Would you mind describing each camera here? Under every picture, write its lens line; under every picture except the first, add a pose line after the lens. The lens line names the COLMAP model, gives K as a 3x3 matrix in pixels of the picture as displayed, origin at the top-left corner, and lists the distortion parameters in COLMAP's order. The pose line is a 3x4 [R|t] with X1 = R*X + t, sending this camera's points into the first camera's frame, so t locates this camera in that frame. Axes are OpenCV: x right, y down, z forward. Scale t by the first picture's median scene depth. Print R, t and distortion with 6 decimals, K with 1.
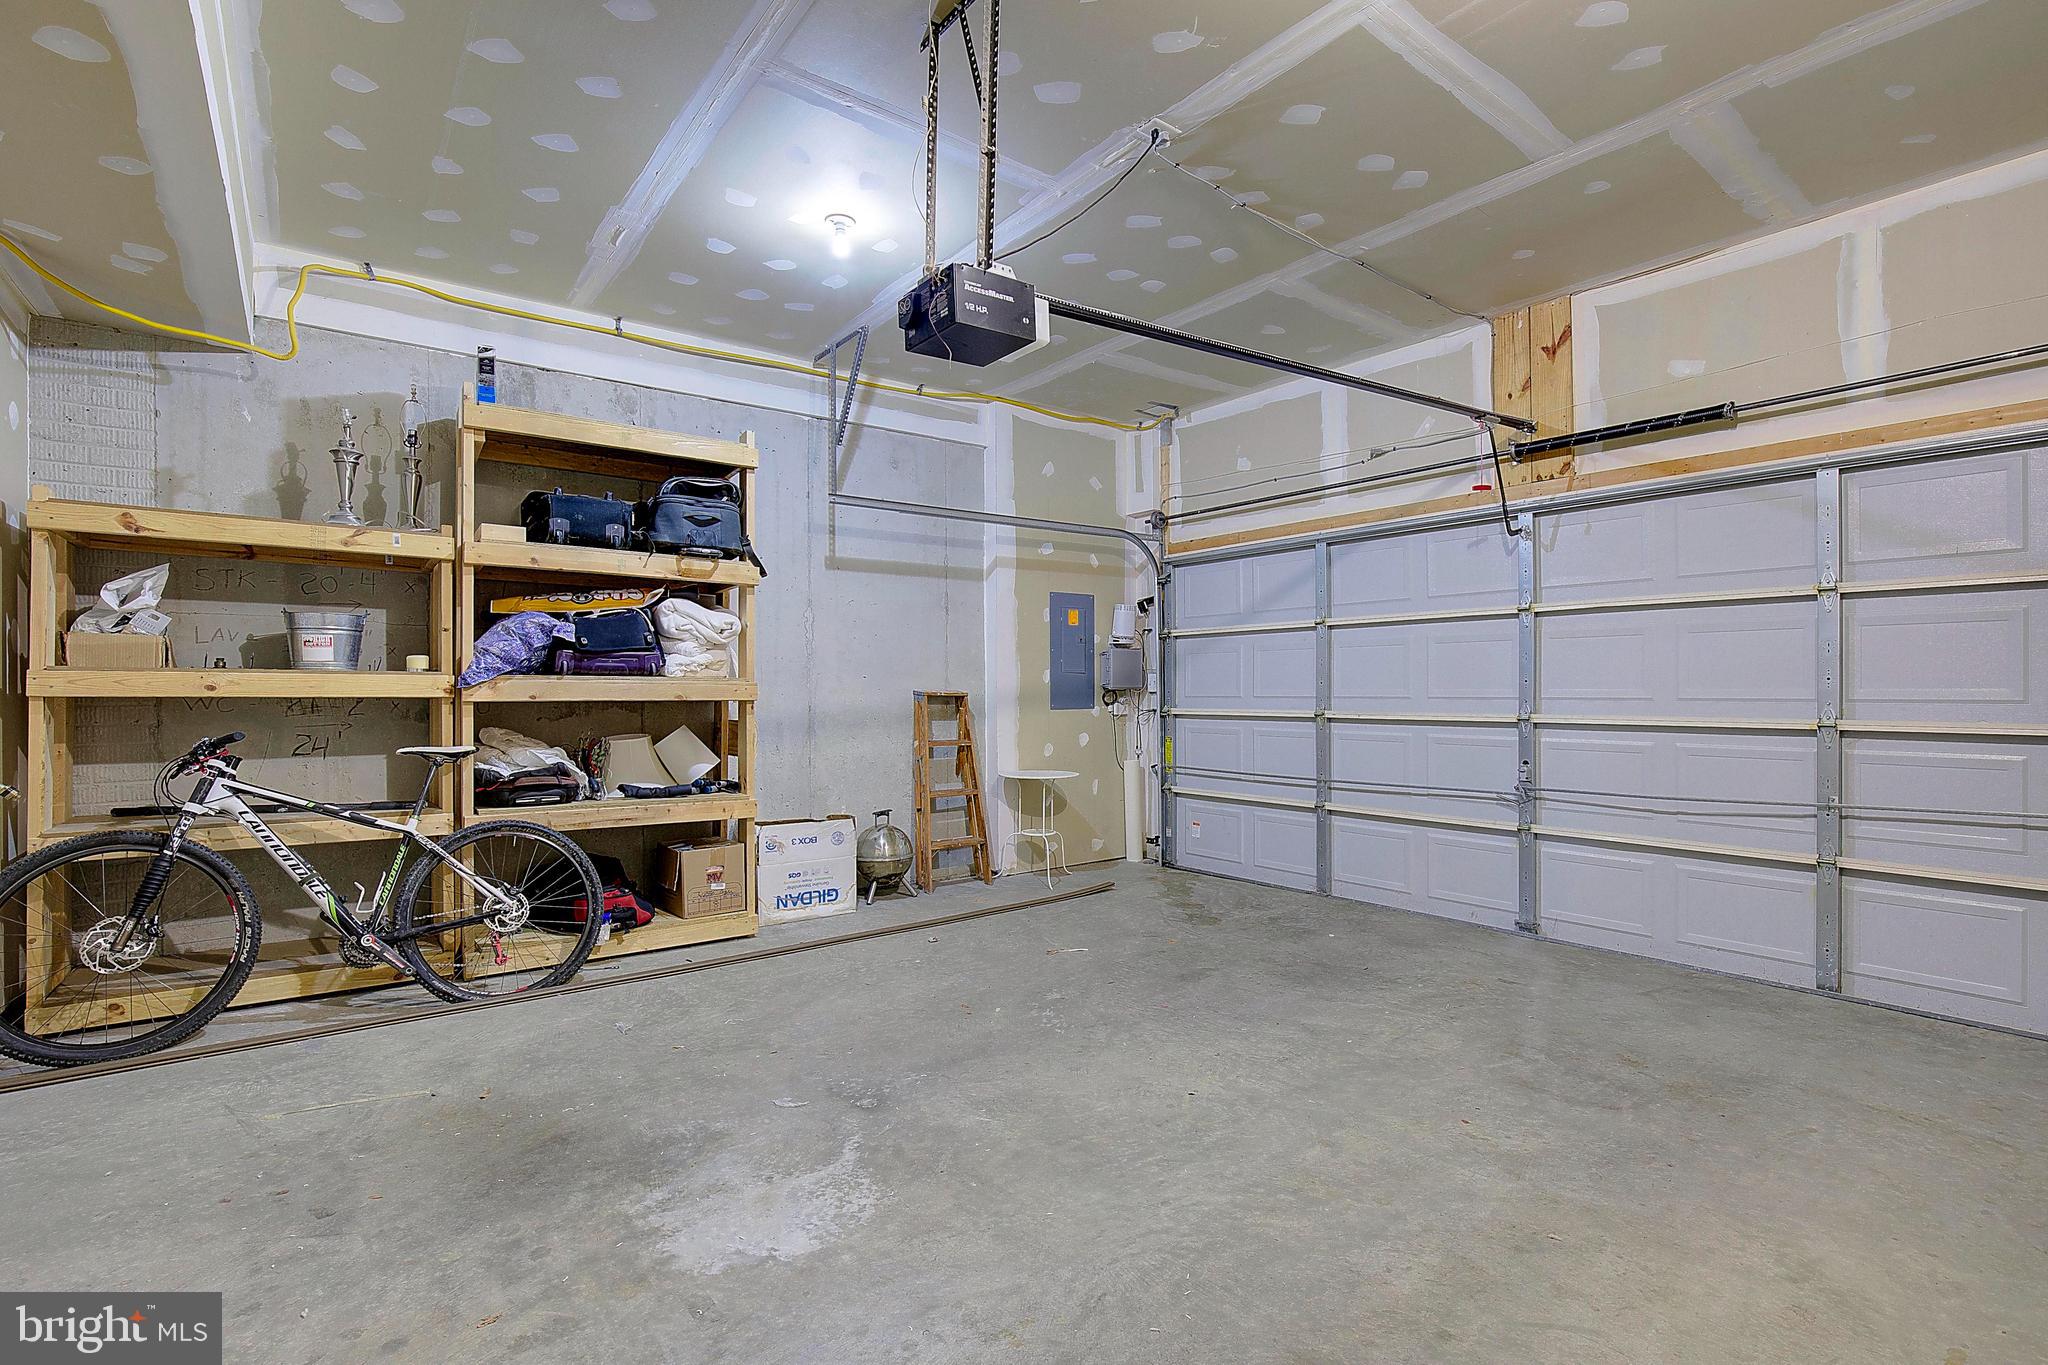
lens RADIAL K [[985.1, 0, 1033.7], [0, 985.1, 683.2], [0, 0, 1]] dist [0.002112, 0.000156]
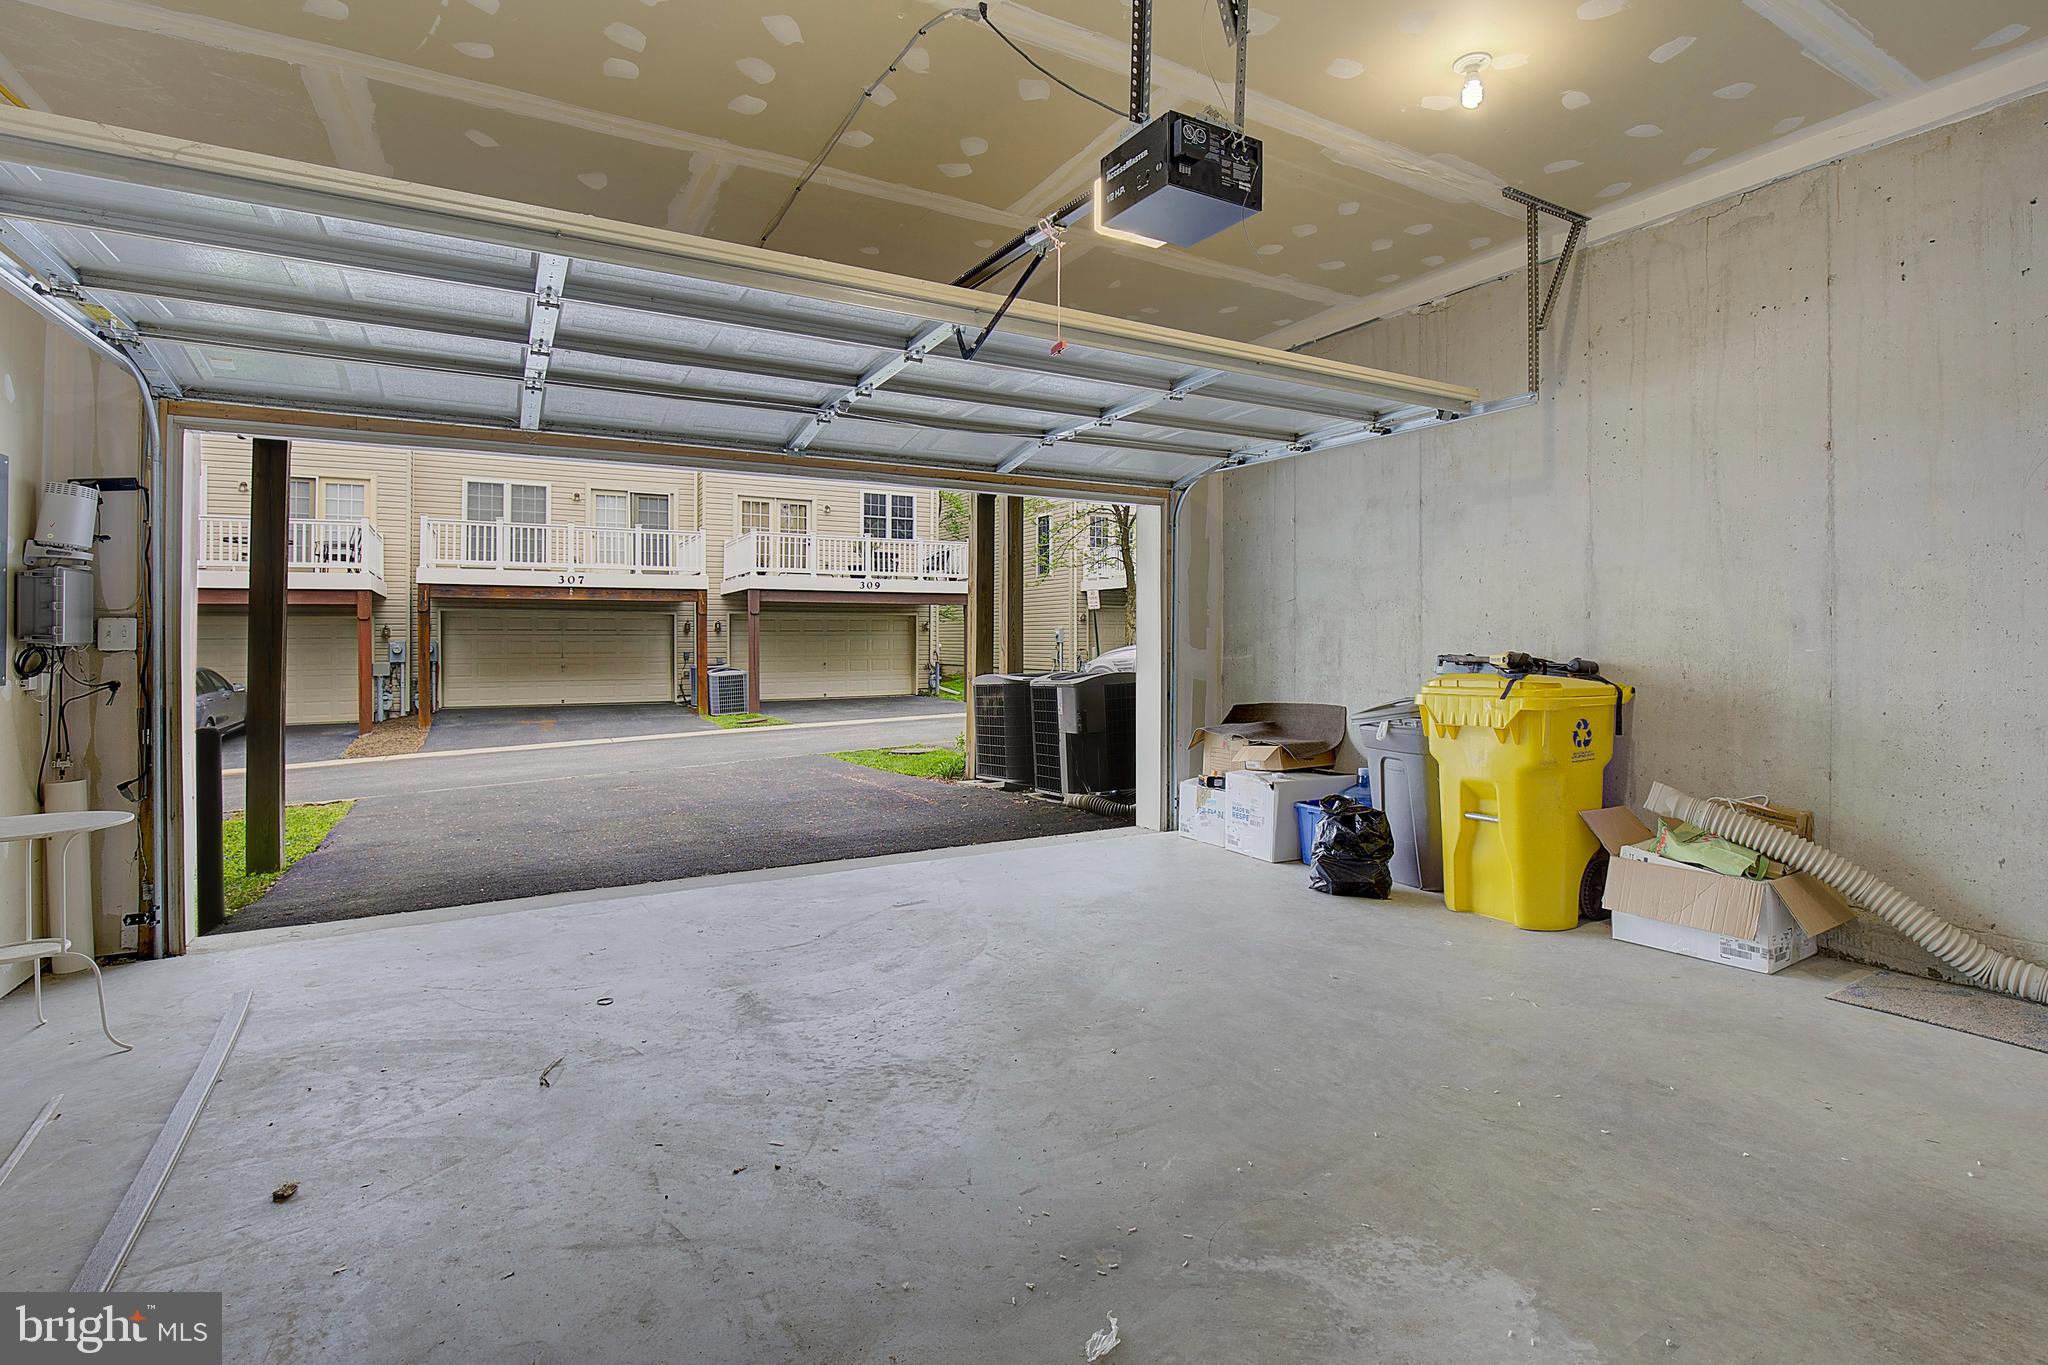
lens RADIAL K [[985.1, 0, 1032.2], [0, 985.1, 686.9], [0, 0, 1]] dist [0.002112, 0.000156]
pose [[0.094744, -0.041536, 0.994635, -1.016418], [-0.007408, 0.999072, 0.042427, -0.000705], [-0.995474, -0.011388, 0.094348, 1.200082]]
